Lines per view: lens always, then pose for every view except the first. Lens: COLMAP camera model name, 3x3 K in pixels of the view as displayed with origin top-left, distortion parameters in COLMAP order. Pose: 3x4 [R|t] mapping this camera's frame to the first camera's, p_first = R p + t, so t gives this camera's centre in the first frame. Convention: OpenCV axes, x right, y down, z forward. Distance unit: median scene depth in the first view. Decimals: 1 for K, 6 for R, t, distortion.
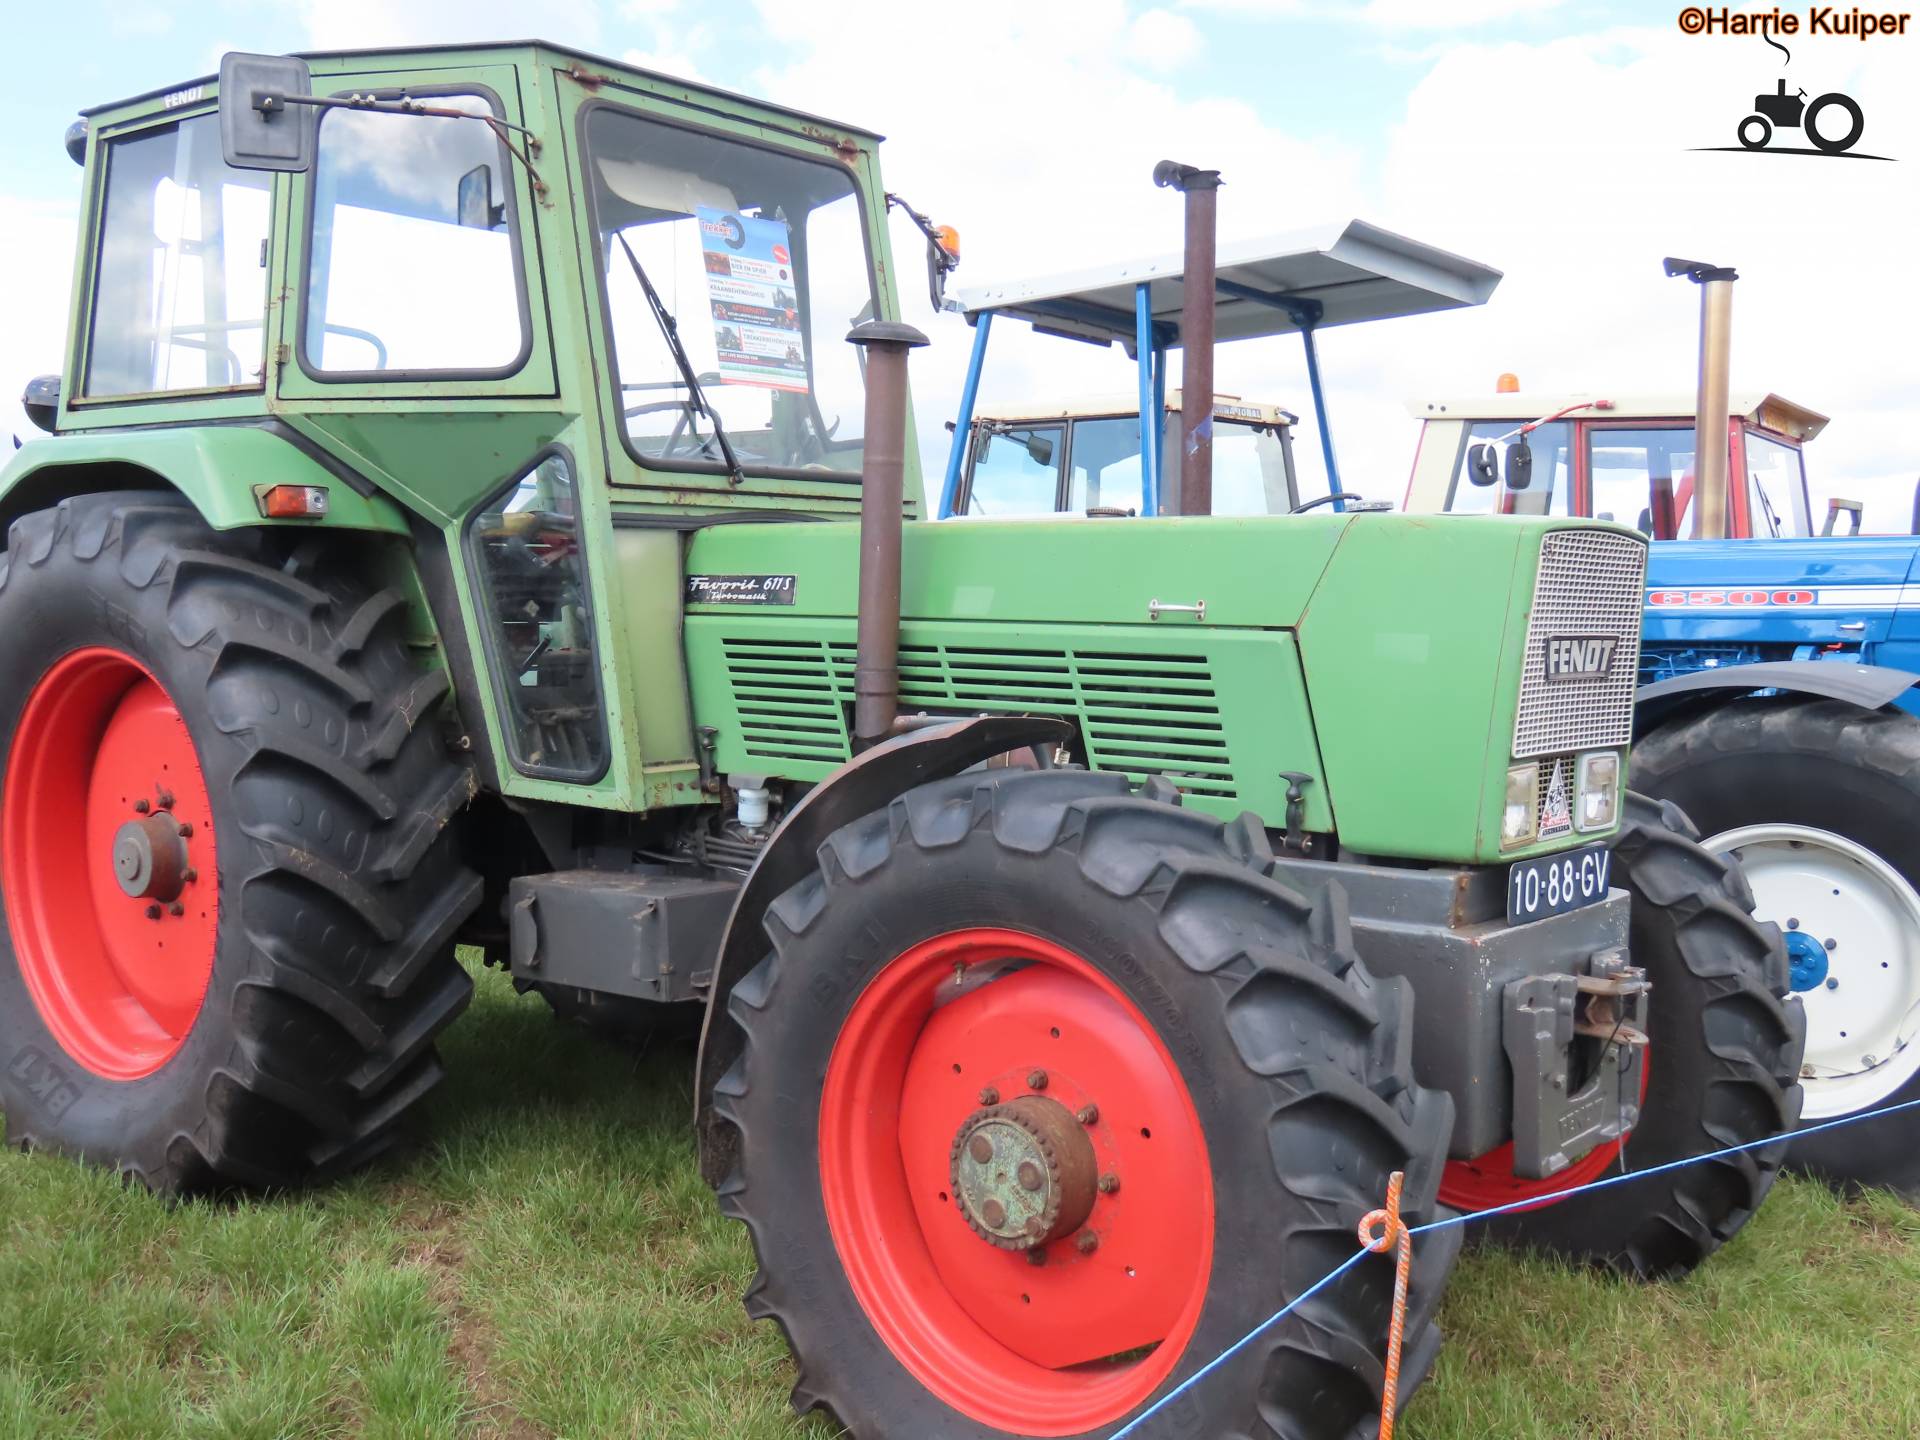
lens RADIAL K [[1971.2, 0, 960.0], [0, 1971.2, 720.0], [0, 0, 1]] dist [0.020072, -0.017156]
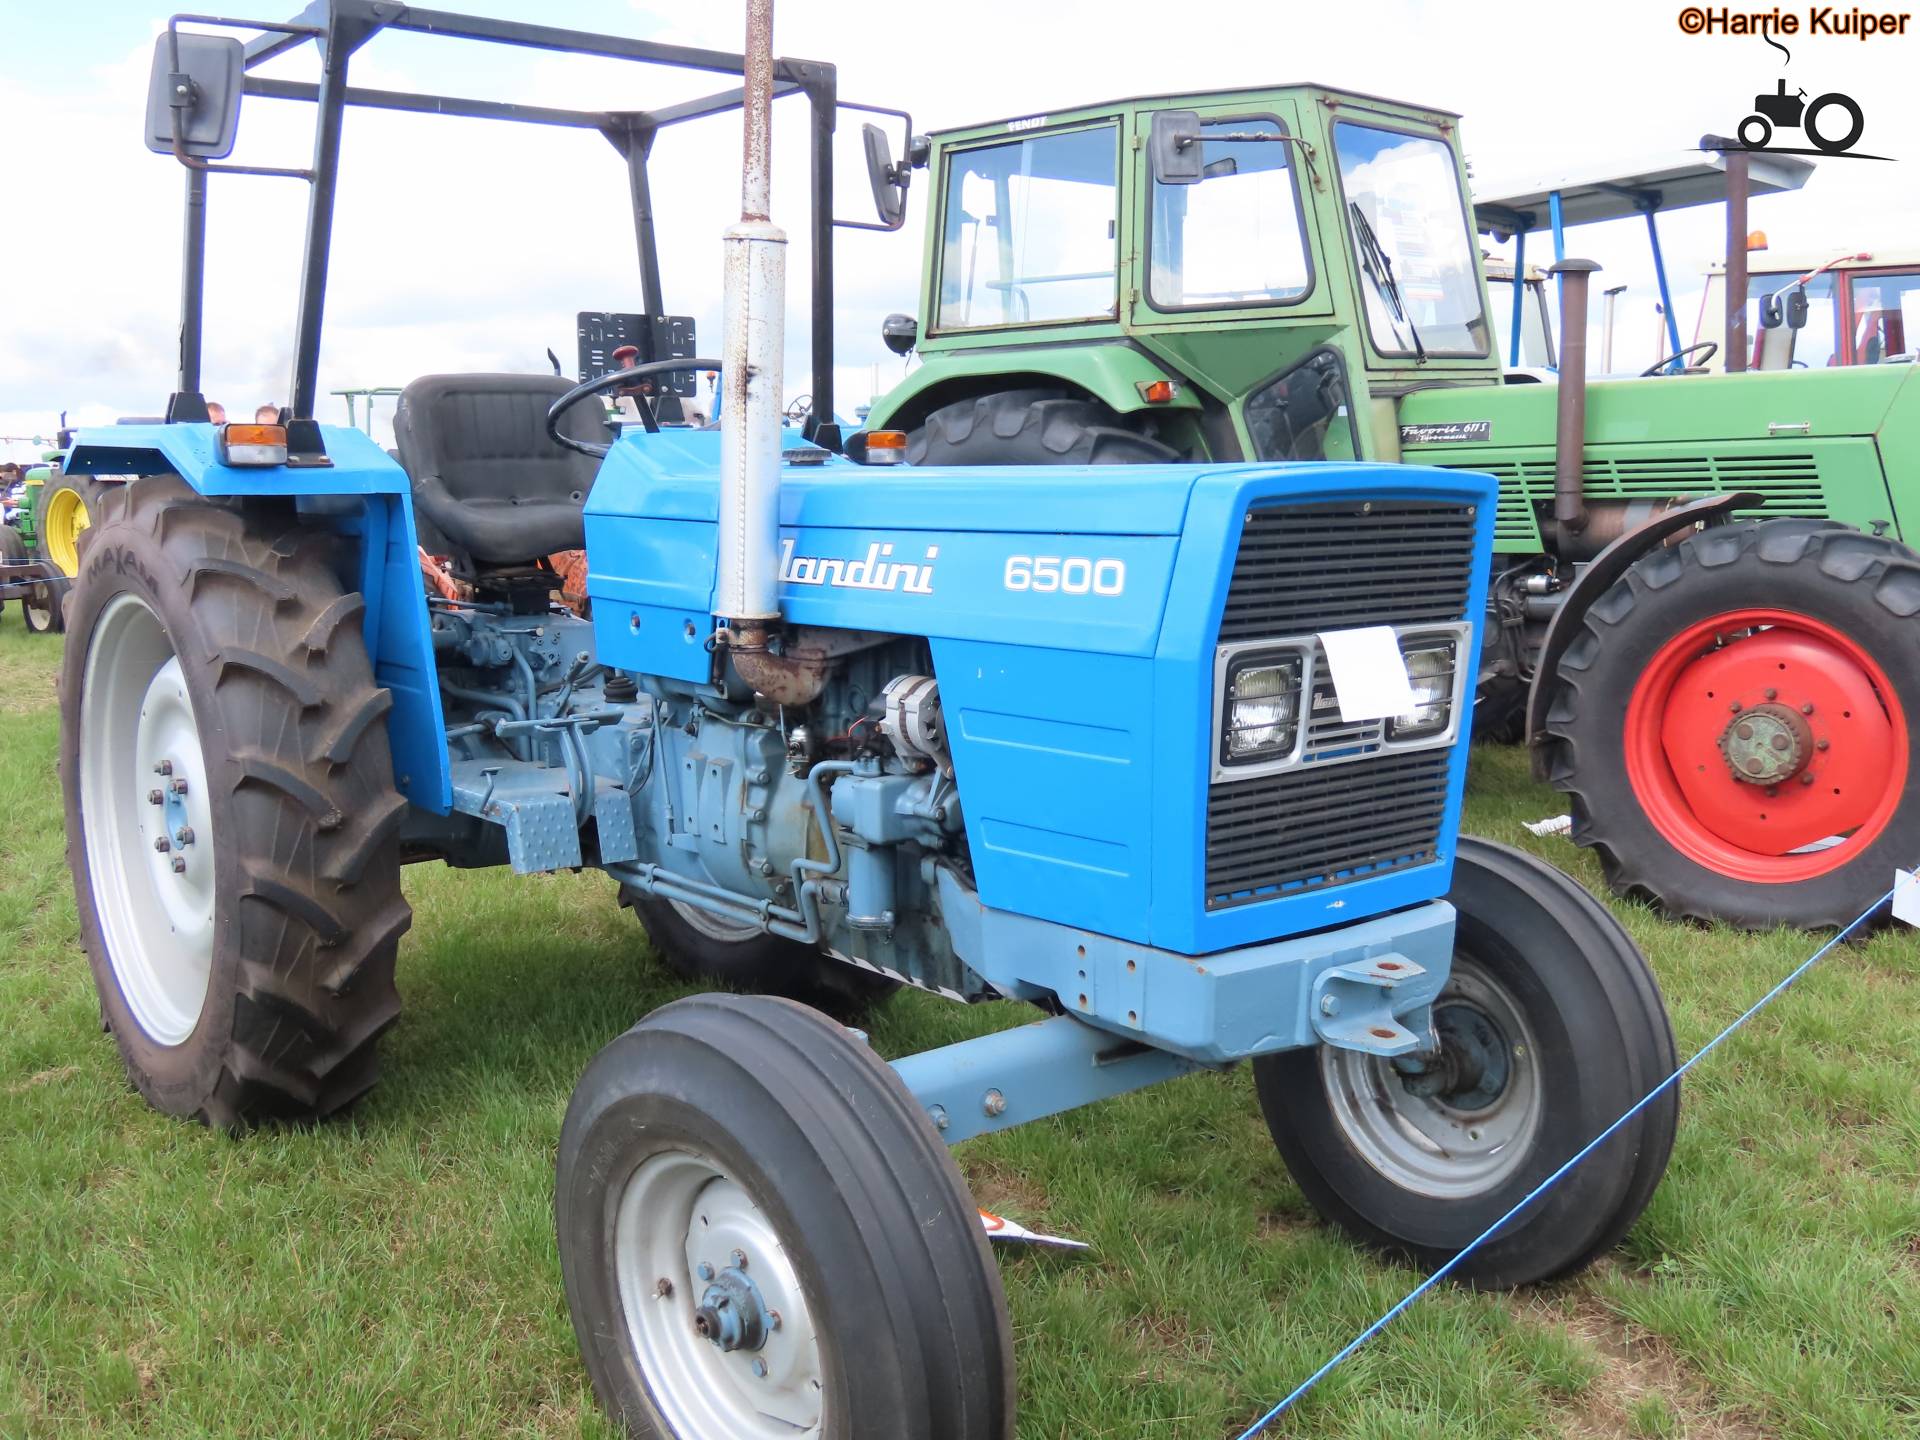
lens RADIAL K [[1971.2, 0, 960.0], [0, 1971.2, 720.0], [0, 0, 1]] dist [0.020072, -0.017156]
pose [[0.998499, -0.049574, -0.023302, -0.475729], [0.051138, 0.996081, 0.072165, 0.027968], [0.019633, -0.073248, 0.997120, -0.586617]]
